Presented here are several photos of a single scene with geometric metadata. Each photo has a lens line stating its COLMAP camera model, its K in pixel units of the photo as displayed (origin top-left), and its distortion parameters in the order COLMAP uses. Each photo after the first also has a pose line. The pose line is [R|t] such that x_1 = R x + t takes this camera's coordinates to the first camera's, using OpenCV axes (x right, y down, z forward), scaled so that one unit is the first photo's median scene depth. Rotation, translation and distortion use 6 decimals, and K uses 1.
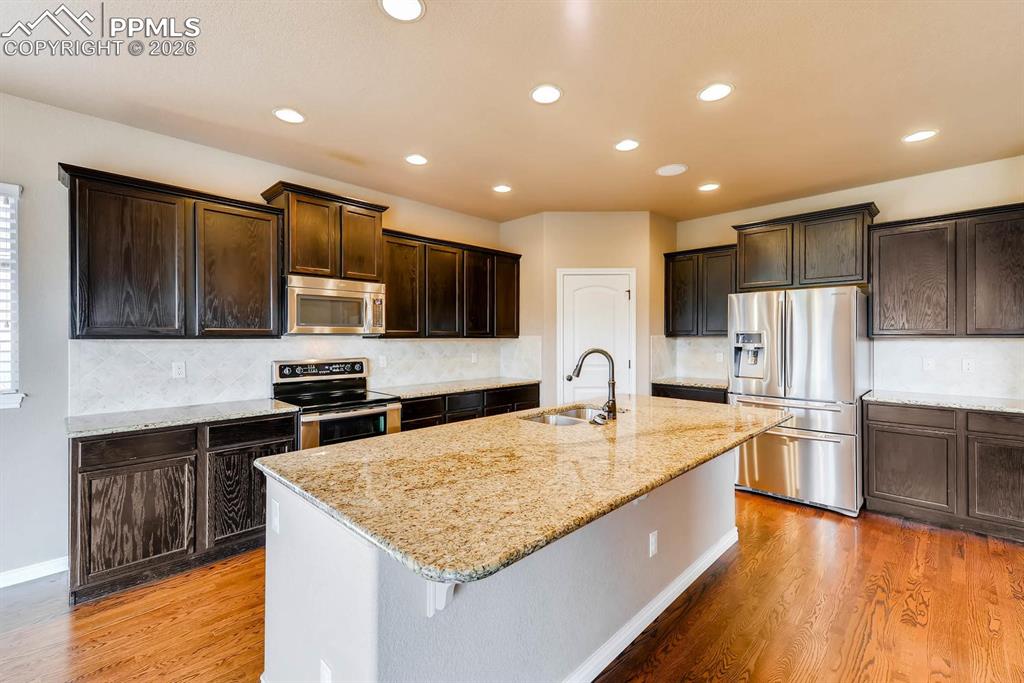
lens RADIAL K [[433.5, 0, 508.2], [0, 433.5, 338.2], [0, 0, 1]] dist [0.033084, -0.010619]
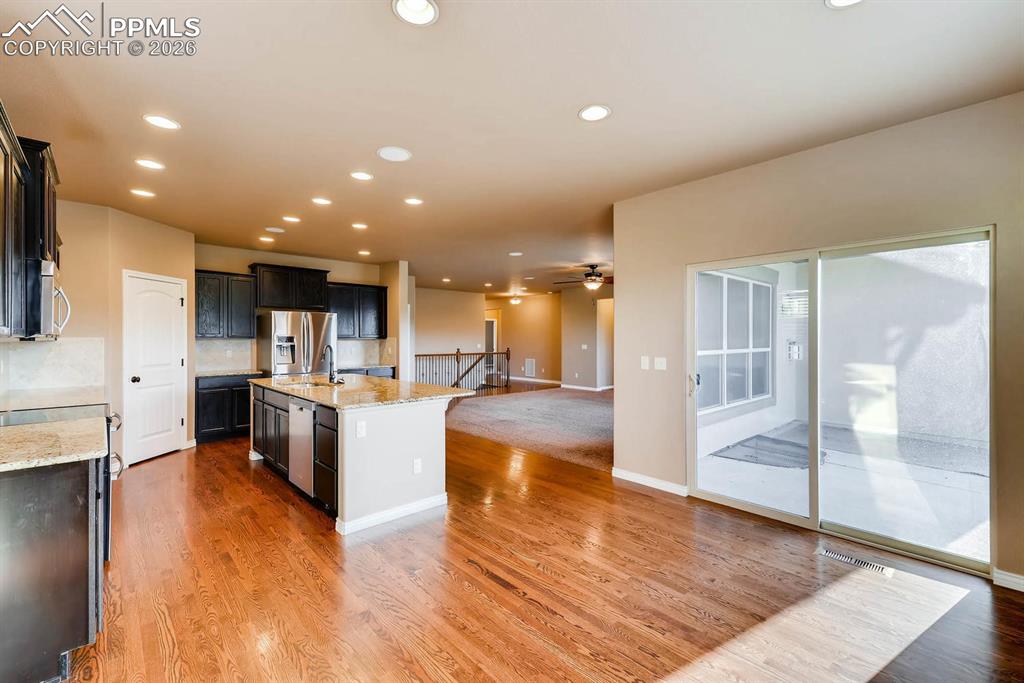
lens RADIAL K [[433.5, 0, 508.2], [0, 433.5, 338.2], [0, 0, 1]] dist [0.033084, -0.010619]
pose [[0.042932, 0.000853, 0.999078, -1.114481], [0.004376, 0.999990, -0.001042, 0.000569], [-0.999068, 0.004416, 0.042928, 0.109521]]
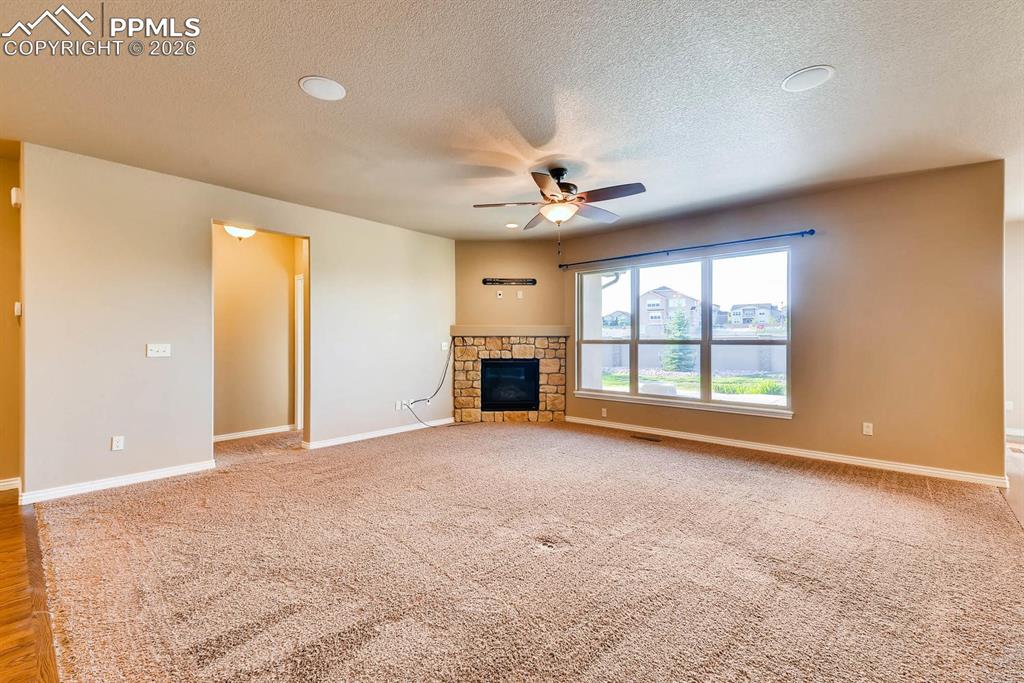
lens RADIAL K [[433.5, 0, 508.2], [0, 433.5, 338.2], [0, 0, 1]] dist [0.033084, -0.010619]
pose [[-0.998198, 0.001740, -0.059988, 1.329944], [0.001521, 0.999992, 0.003690, 0.033196], [0.059994, 0.003592, -0.998192, 0.831784]]
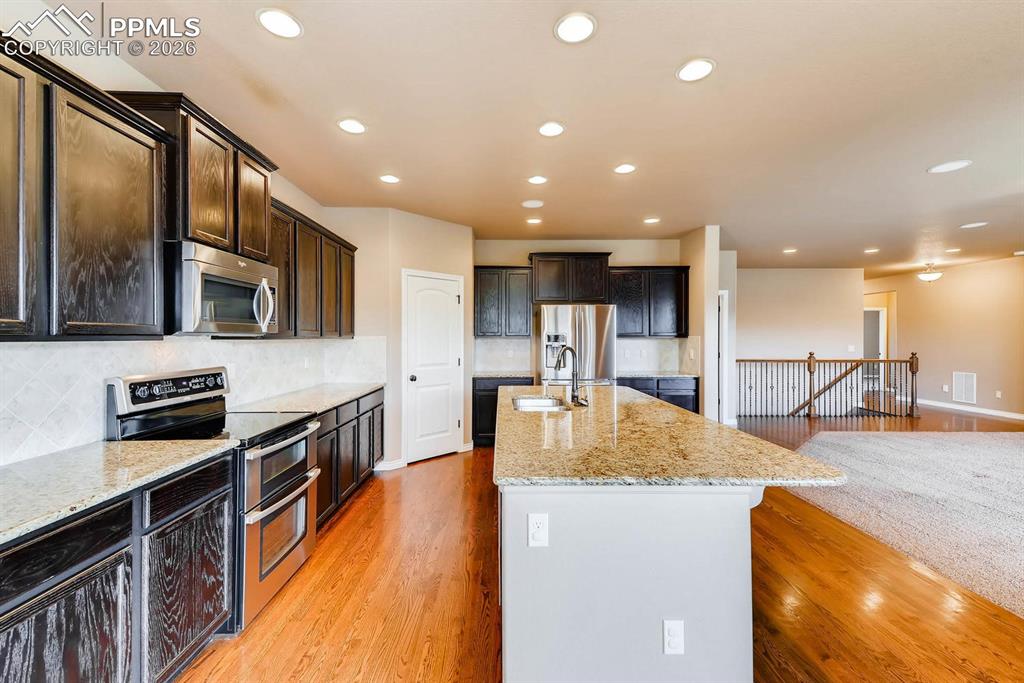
lens RADIAL K [[433.5, 0, 508.2], [0, 433.5, 338.2], [0, 0, 1]] dist [0.033084, -0.010619]
pose [[0.696073, -0.001201, 0.717970, -0.552484], [0.002457, 0.999997, -0.000710, 0.000075], [-0.717967, 0.002258, 0.696073, 0.177470]]
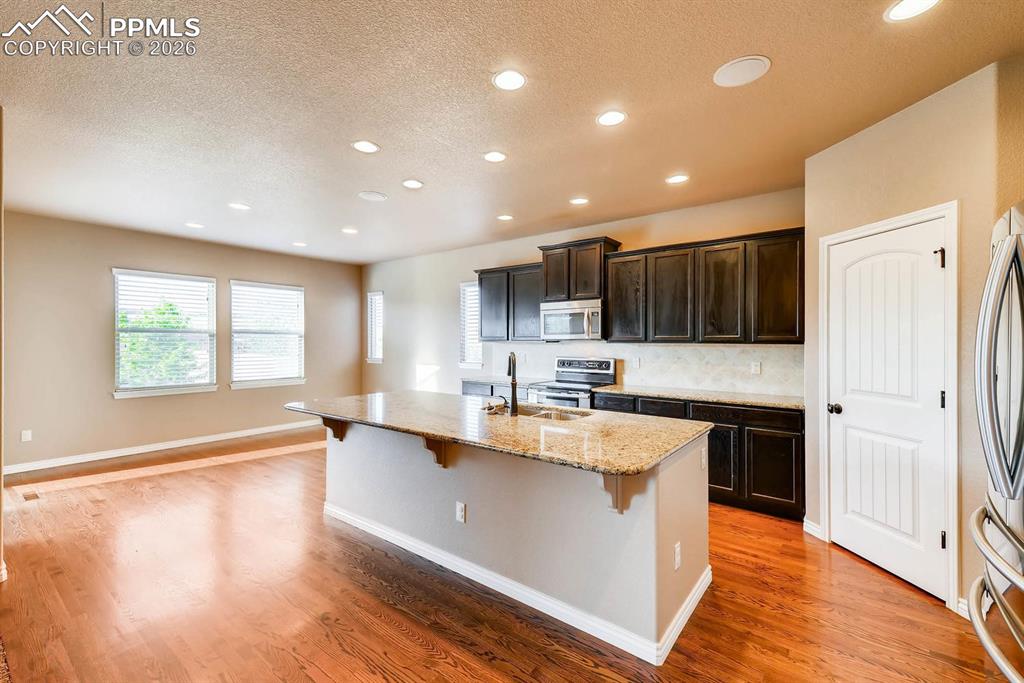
lens RADIAL K [[433.5, 0, 508.2], [0, 433.5, 338.2], [0, 0, 1]] dist [0.033084, -0.010619]
pose [[0.127852, -0.004297, -0.991784, 0.928182], [-0.004900, 0.999976, -0.004964, -0.005393], [0.991781, 0.005495, 0.127828, 0.584180]]
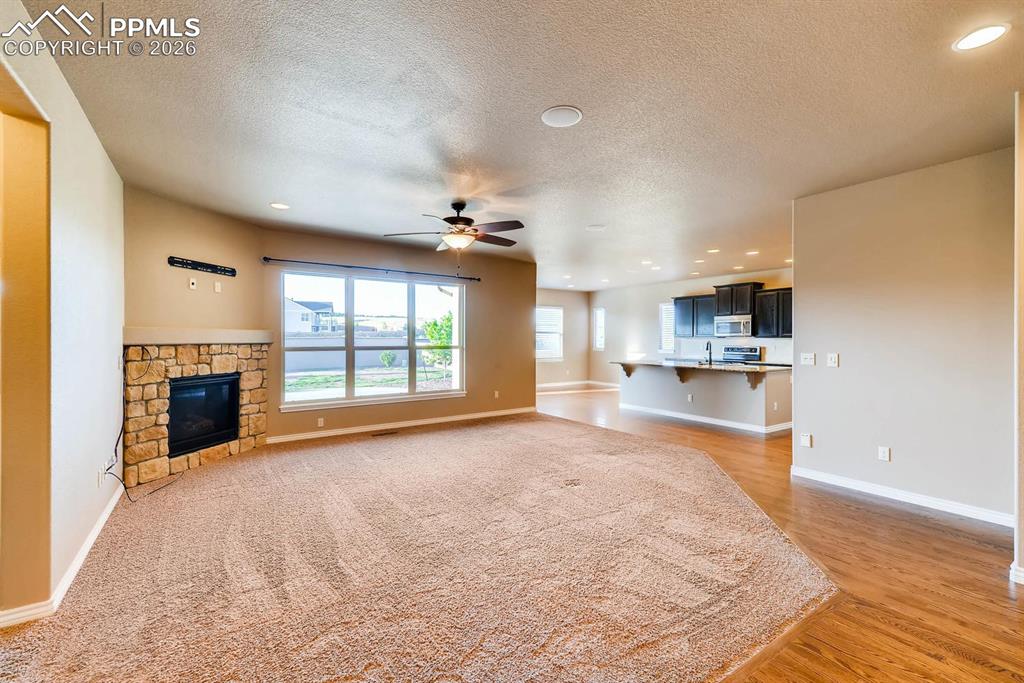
lens RADIAL K [[433.5, 0, 508.2], [0, 433.5, 338.2], [0, 0, 1]] dist [0.033084, -0.010619]
pose [[-0.188650, 0.000906, -0.982044, 2.340615], [-0.006522, 0.999976, 0.002175, 0.006242], [0.982023, 0.006816, -0.188640, 0.150058]]
